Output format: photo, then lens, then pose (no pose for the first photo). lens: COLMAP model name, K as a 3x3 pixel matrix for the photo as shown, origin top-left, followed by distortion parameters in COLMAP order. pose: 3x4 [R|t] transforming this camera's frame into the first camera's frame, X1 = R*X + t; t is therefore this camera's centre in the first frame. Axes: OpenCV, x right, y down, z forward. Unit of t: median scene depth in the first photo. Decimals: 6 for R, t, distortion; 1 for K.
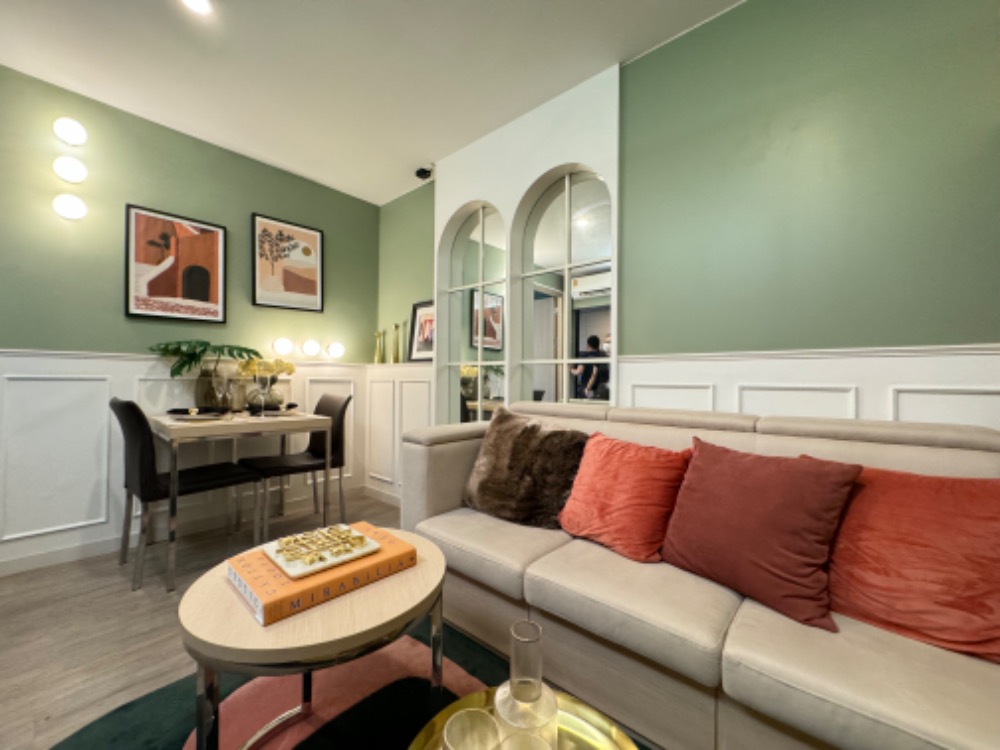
lens RADIAL K [[400.2, 0, 500.0], [0, 400.2, 375.0], [0, 0, 1]] dist [0.000953, 0.000195]
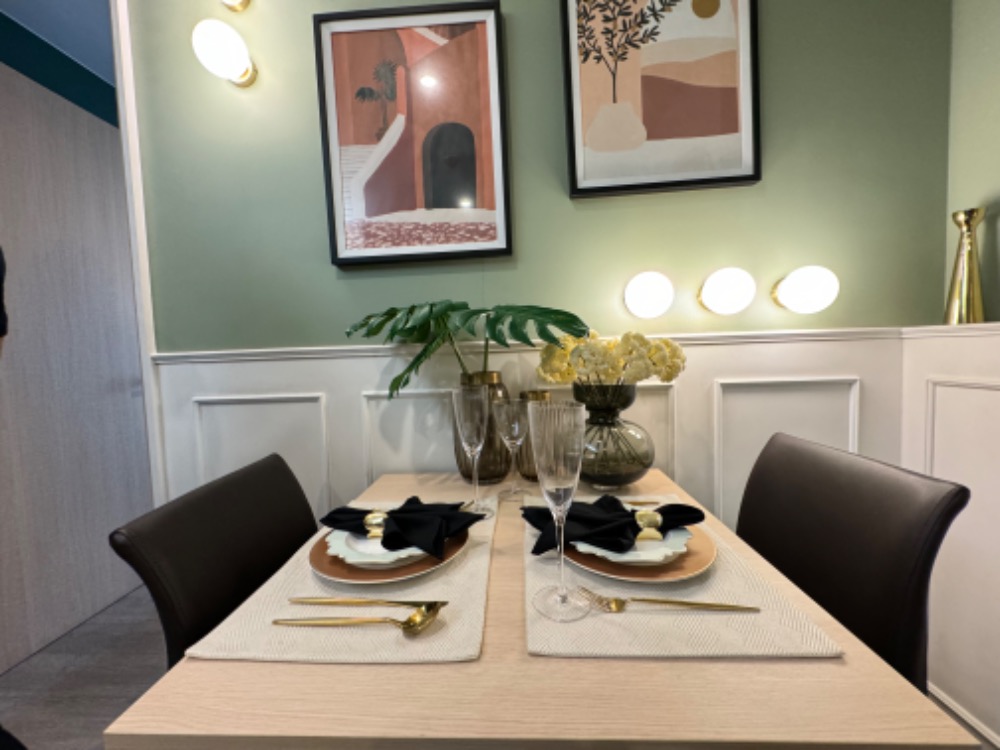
lens RADIAL K [[400.2, 0, 500.0], [0, 400.2, 375.0], [0, 0, 1]] dist [0.000953, 0.000195]
pose [[0.632157, 0.004247, -0.774829, -0.370903], [0.049593, 0.997713, 0.045930, -0.025407], [0.773252, -0.067461, 0.630500, 0.710395]]
